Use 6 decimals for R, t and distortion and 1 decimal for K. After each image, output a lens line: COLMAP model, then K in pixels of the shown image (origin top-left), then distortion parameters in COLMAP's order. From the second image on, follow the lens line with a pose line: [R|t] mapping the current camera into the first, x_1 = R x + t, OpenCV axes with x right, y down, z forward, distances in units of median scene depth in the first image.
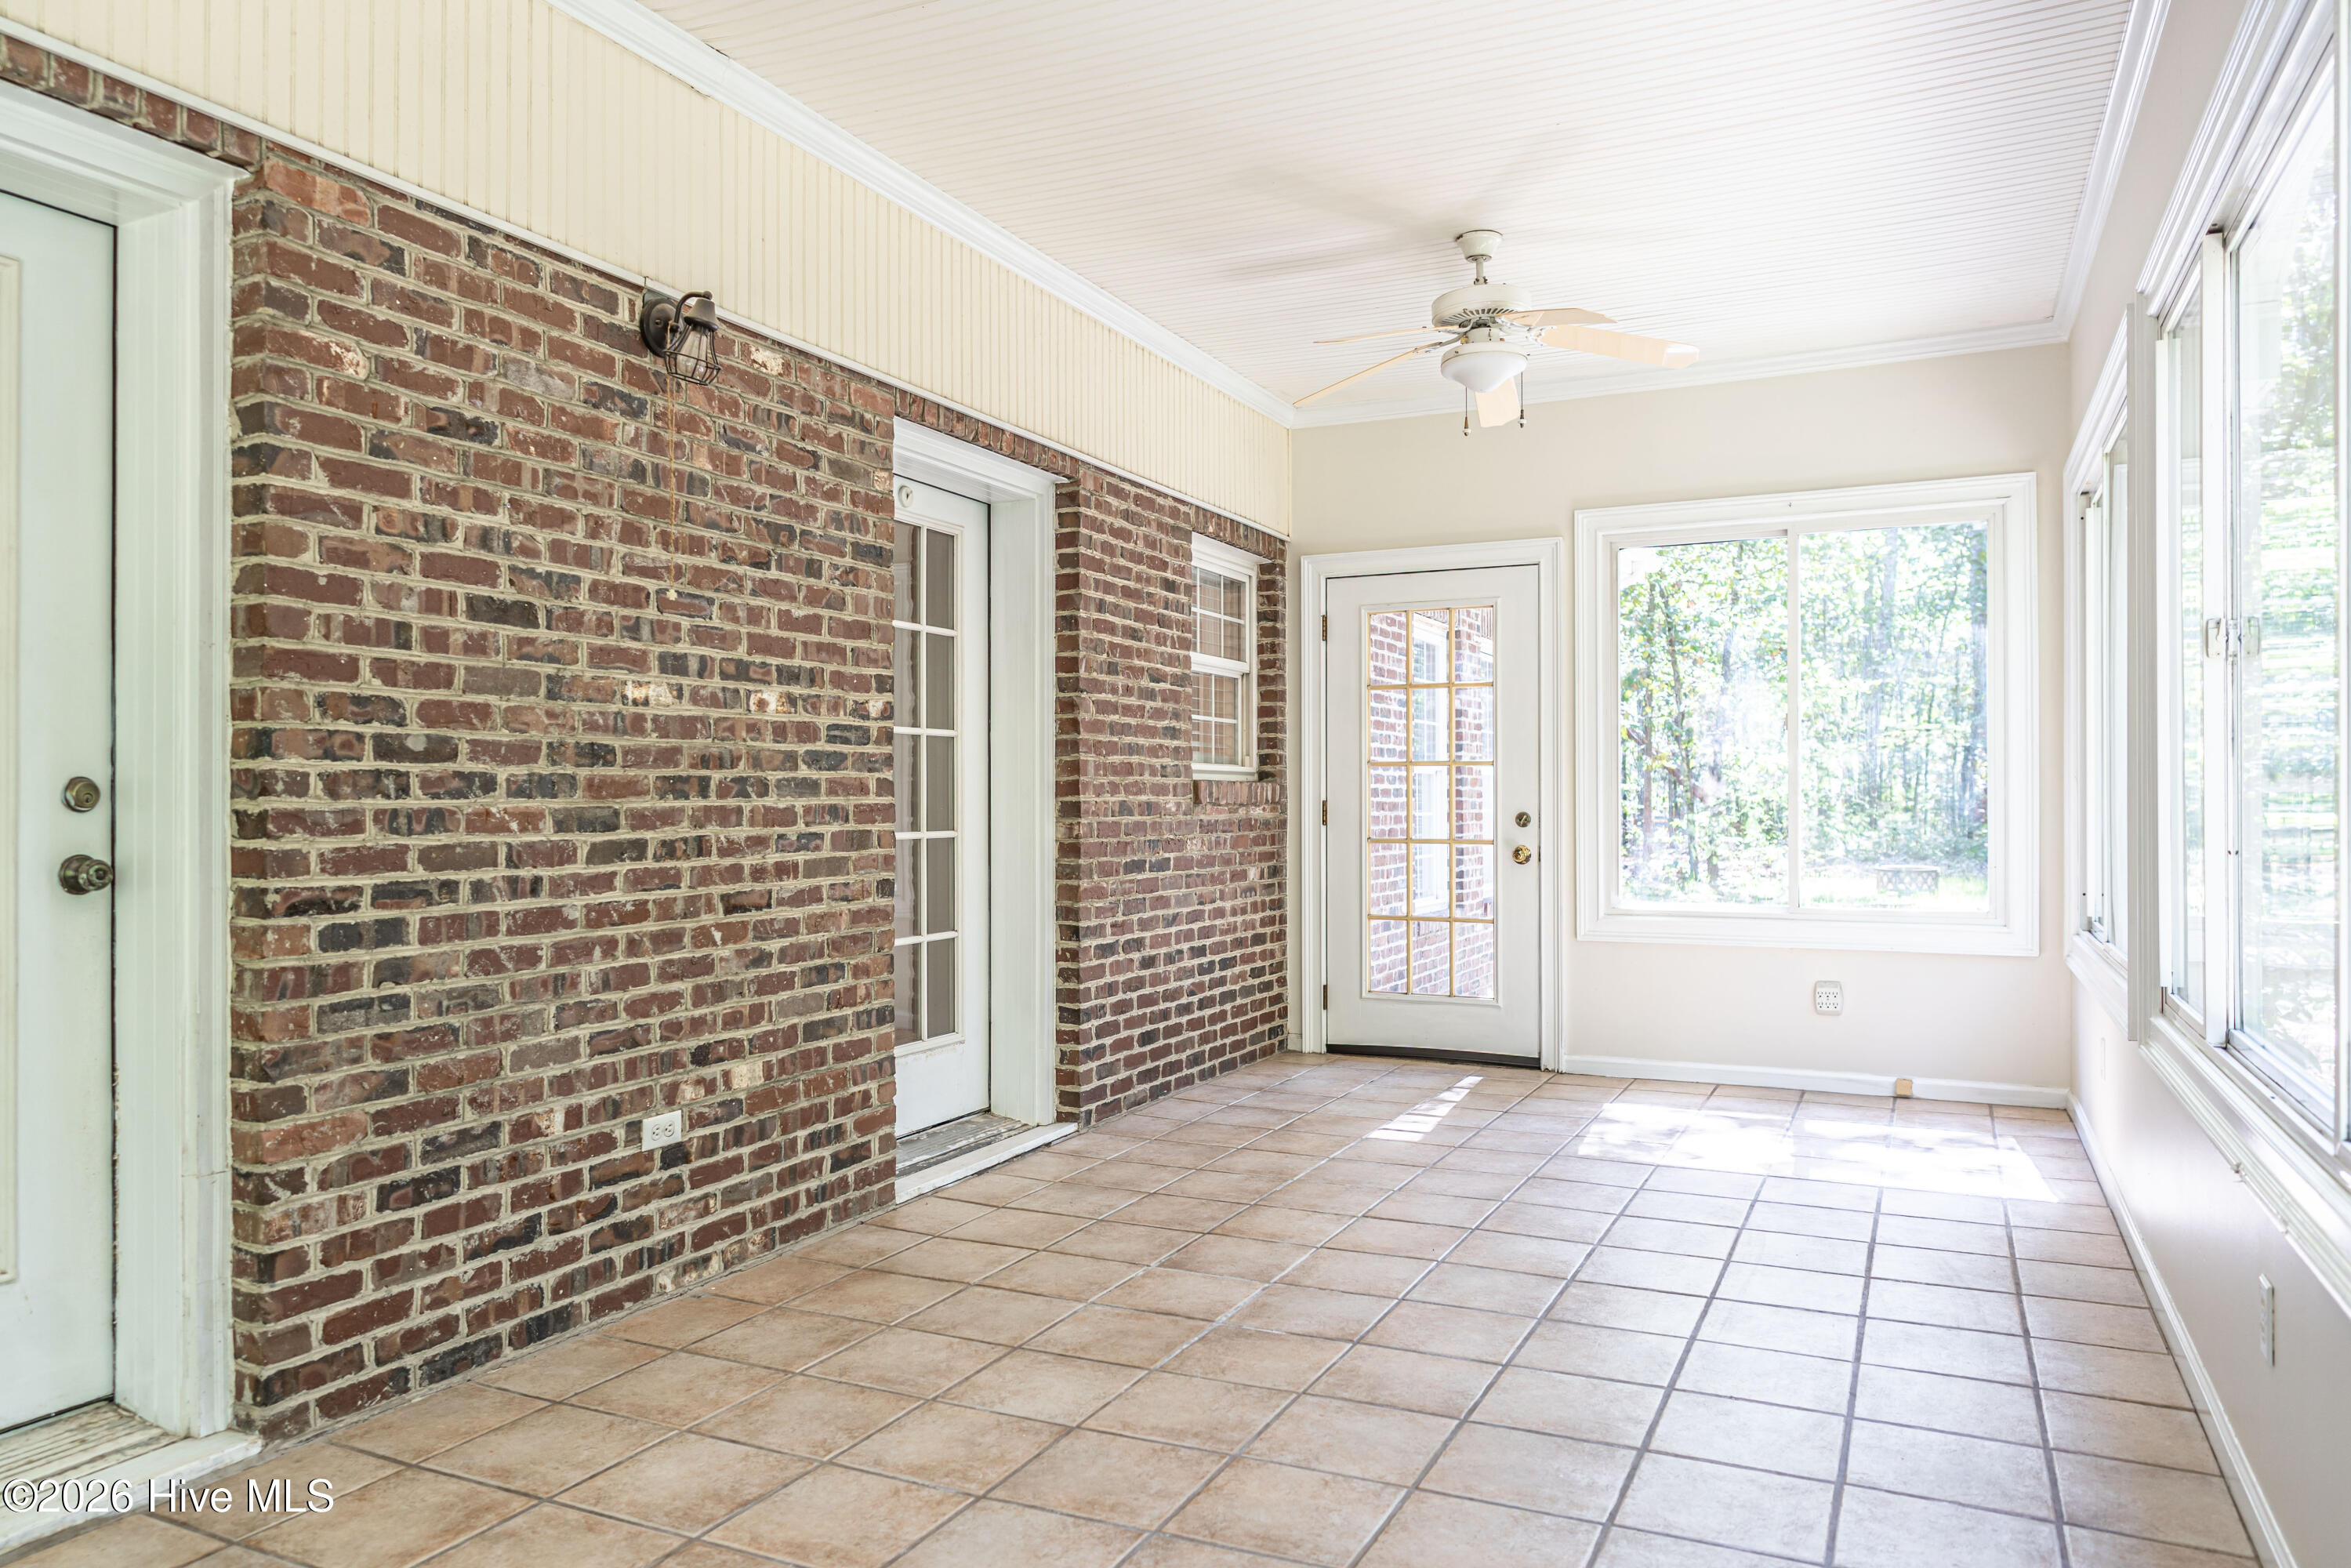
lens RADIAL K [[1574.6, 0, 1156.3], [0, 1574.6, 792.7], [0, 0, 1]] dist [-0.000094, 0.003111]
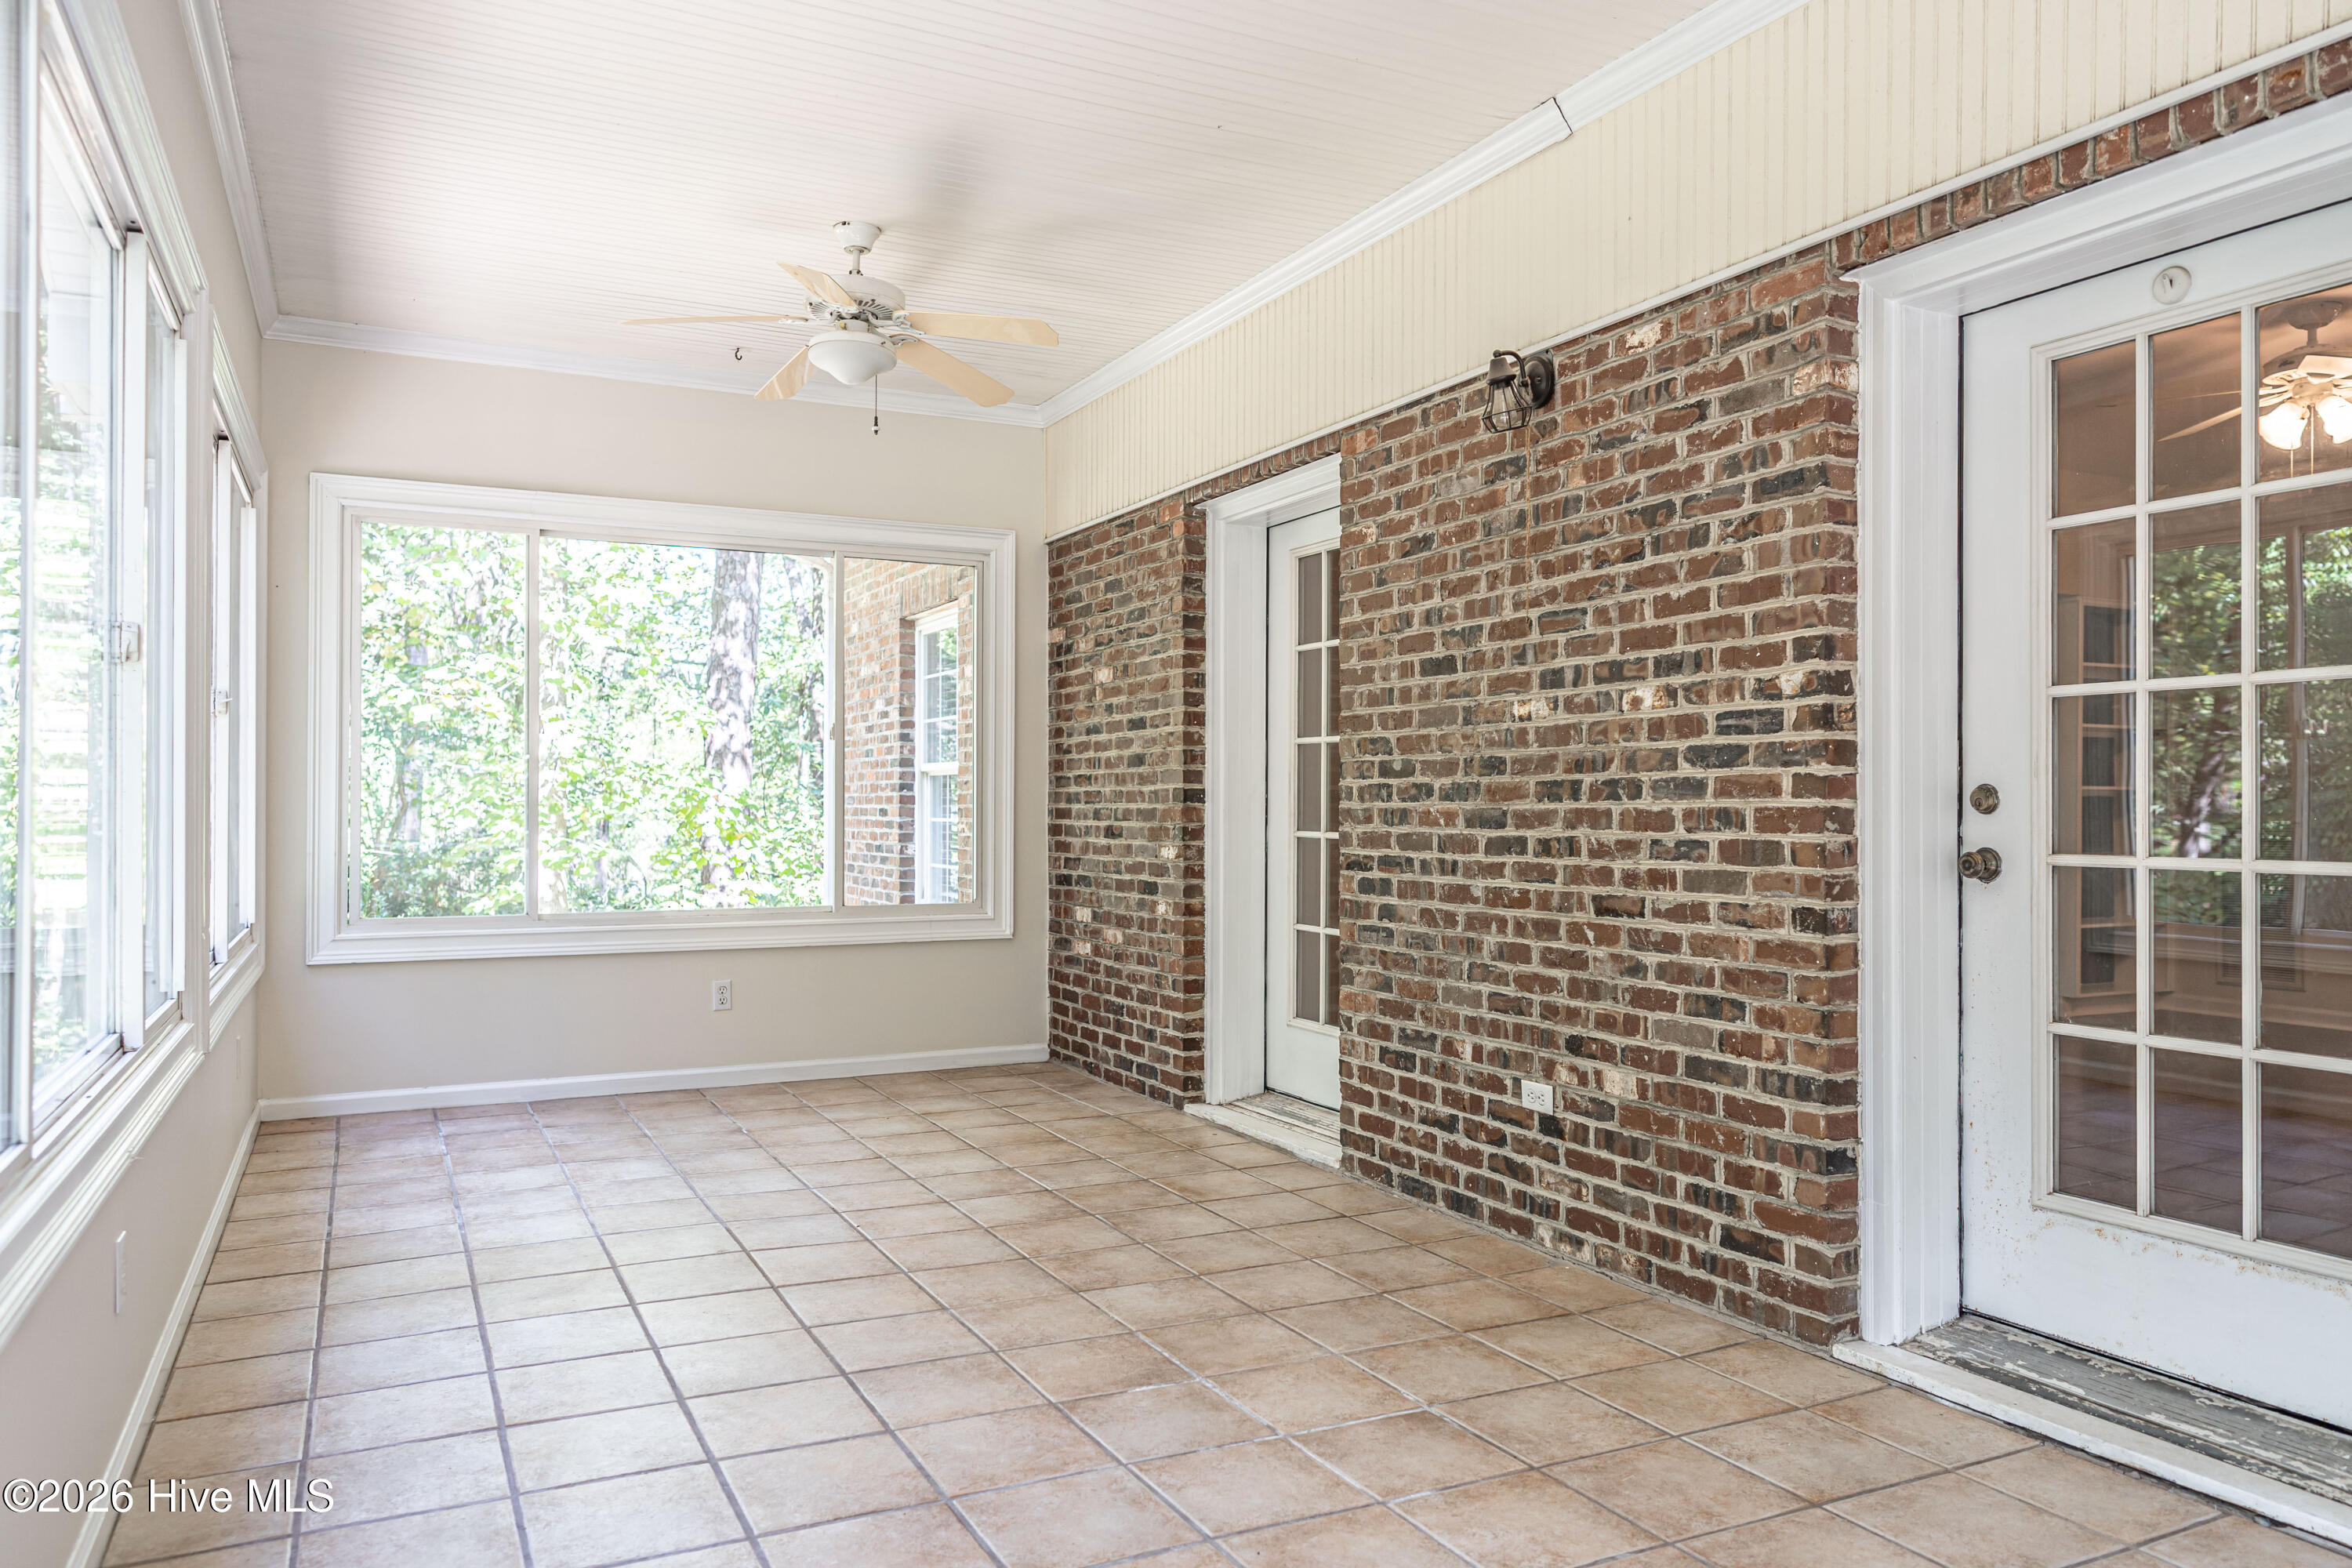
lens RADIAL K [[1575.2, 0, 1155.5], [0, 1575.2, 788.1], [0, 0, 1]] dist [-0.000094, 0.003111]
pose [[-0.606048, -0.006024, -0.795406, 0.759459], [0.005127, 0.999921, -0.011479, 0.005862], [0.795412, -0.011035, -0.605969, 1.493373]]
